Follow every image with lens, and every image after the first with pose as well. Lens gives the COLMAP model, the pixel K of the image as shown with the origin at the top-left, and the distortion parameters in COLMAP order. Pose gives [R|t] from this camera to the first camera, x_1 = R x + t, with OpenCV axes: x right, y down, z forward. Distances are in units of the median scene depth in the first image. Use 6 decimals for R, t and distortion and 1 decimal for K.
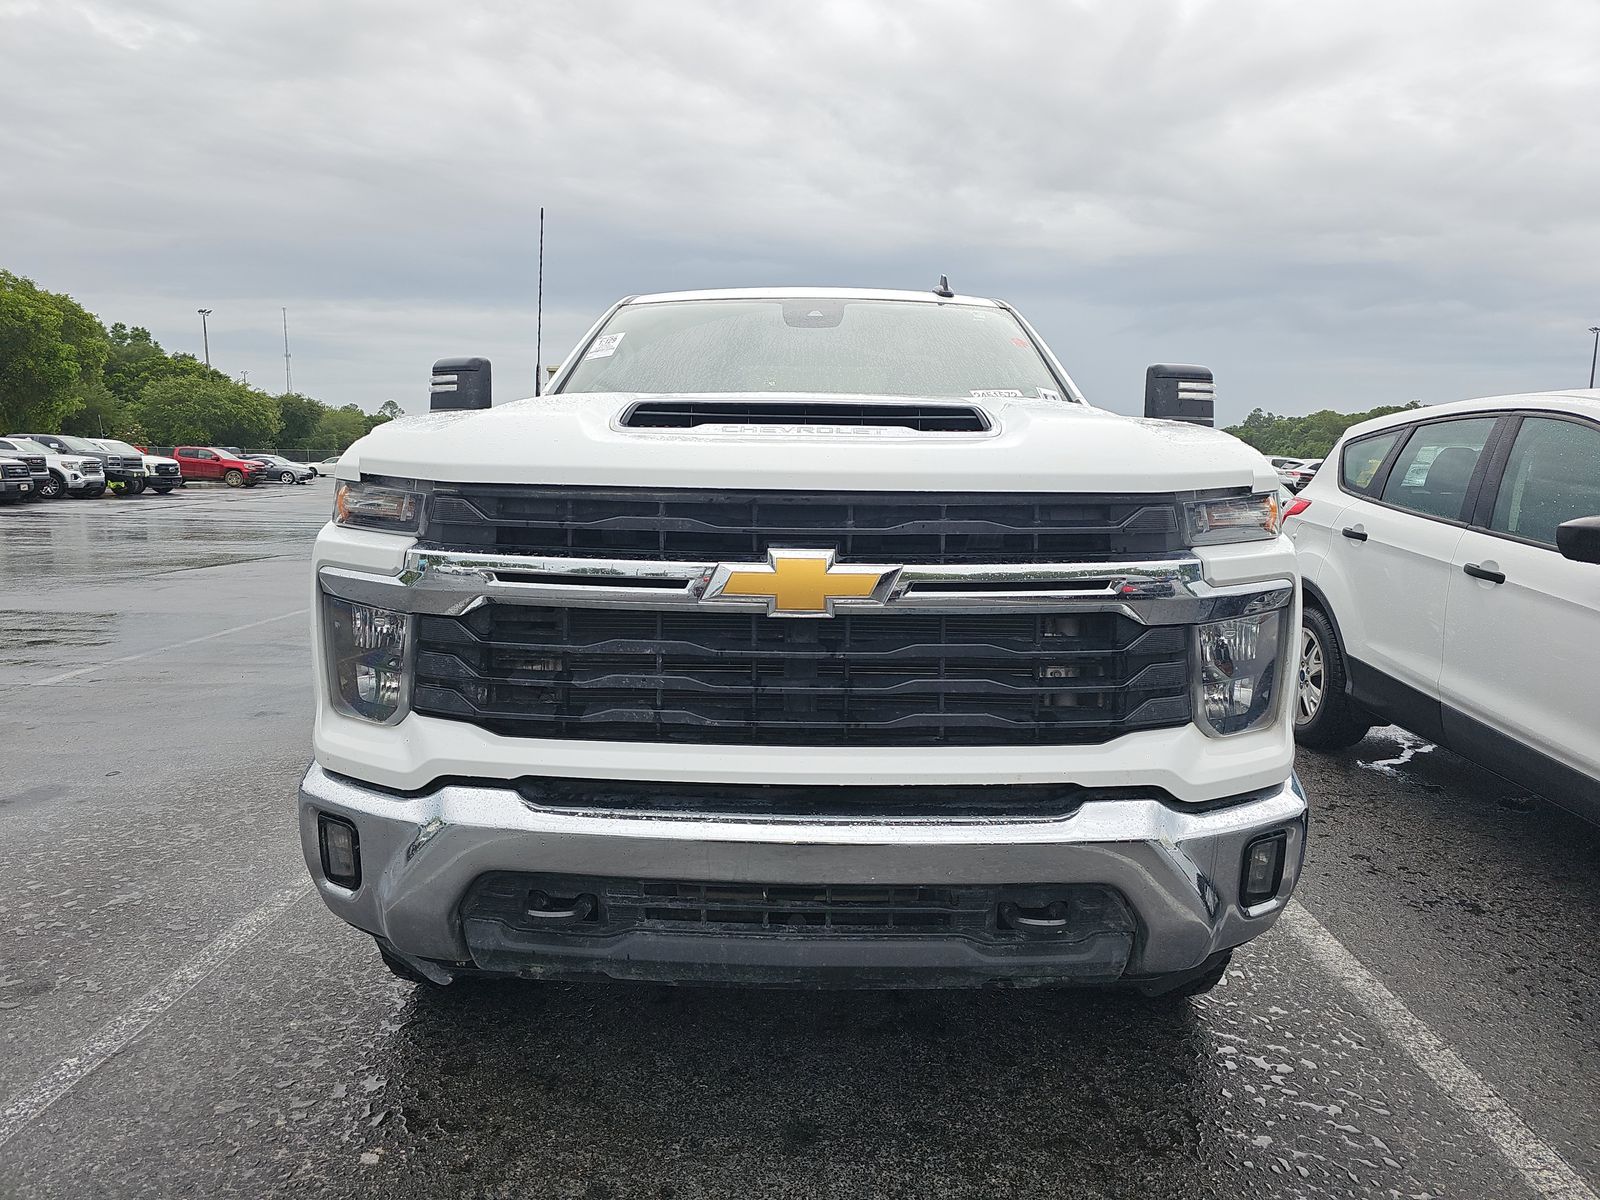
lens RADIAL K [[1060.2, 0, 807.4], [0, 1060.2, 612.5], [0, 0, 1]] dist [0.052503, -0.048542]
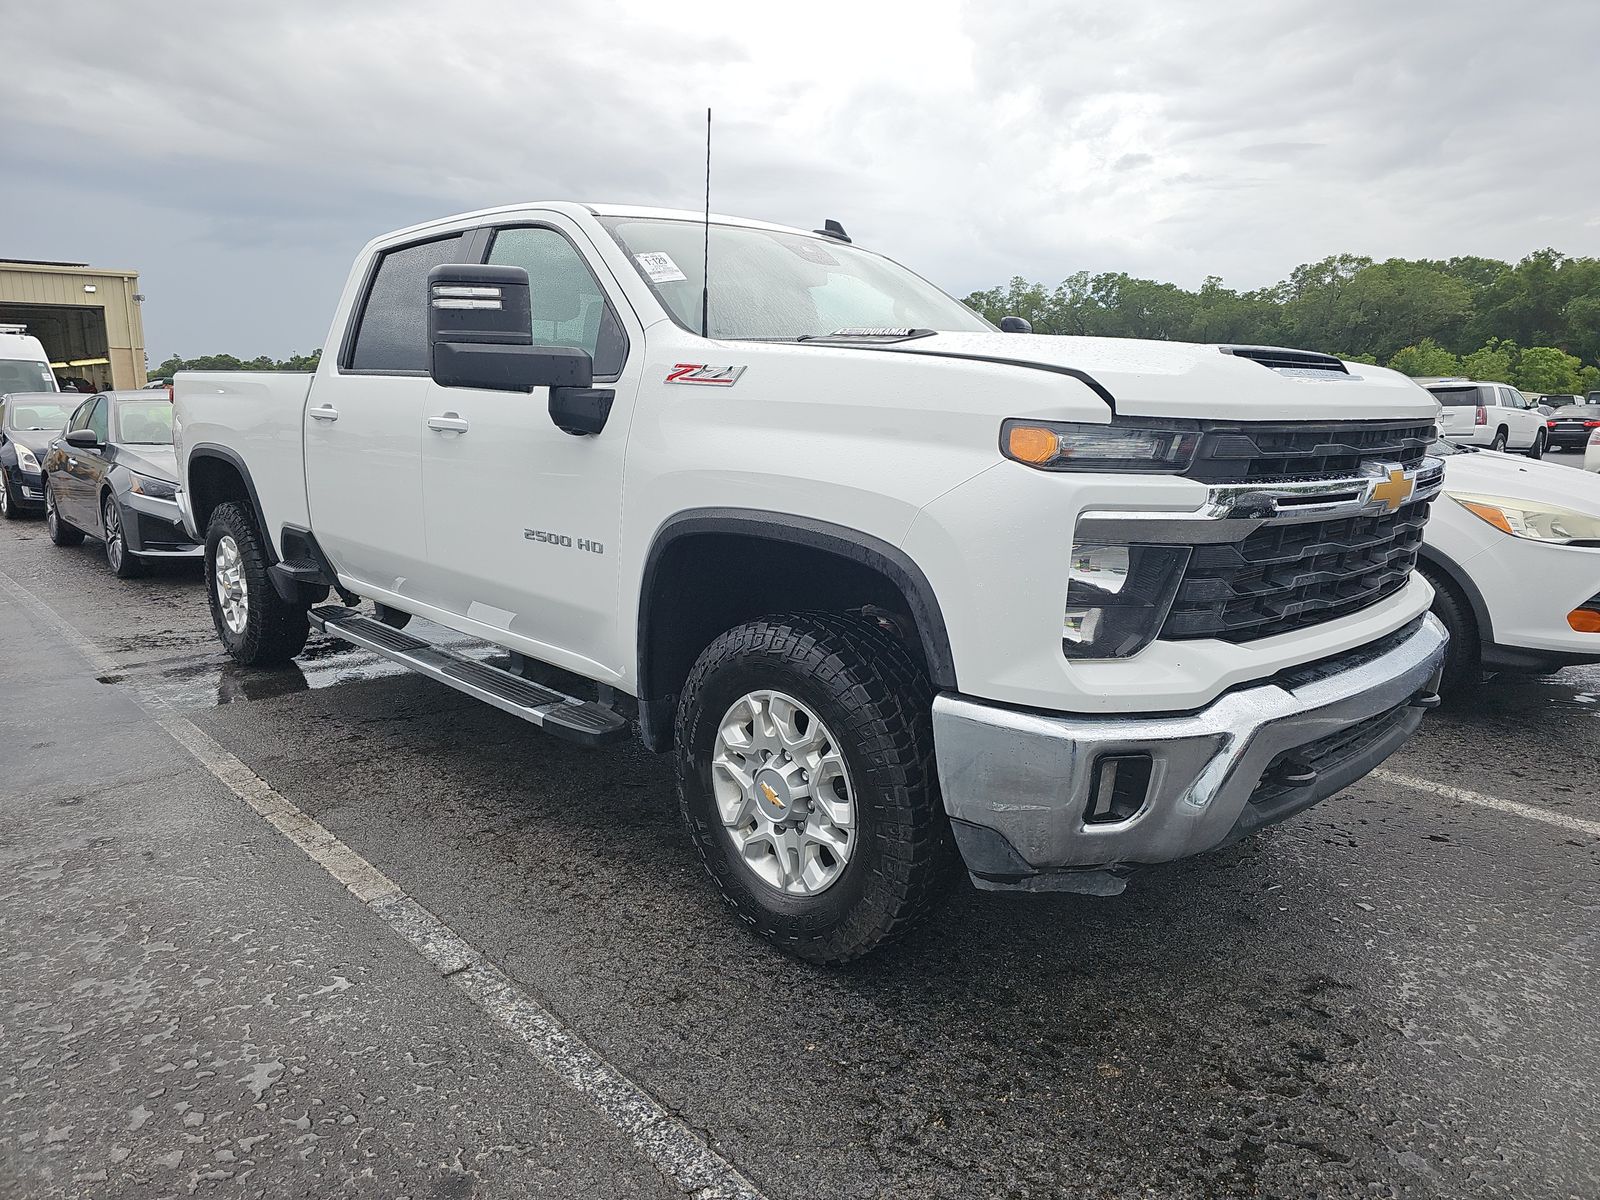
lens RADIAL K [[1067.4, 0, 800.0], [0, 1067.4, 600.0], [0, 0, 1]] dist [0.000280, -0.000146]
pose [[0.692882, -0.141993, 0.706932, -1.016217], [0.102205, 0.989860, 0.098648, -0.065662], [-0.713771, 0.003901, 0.700368, 0.382666]]
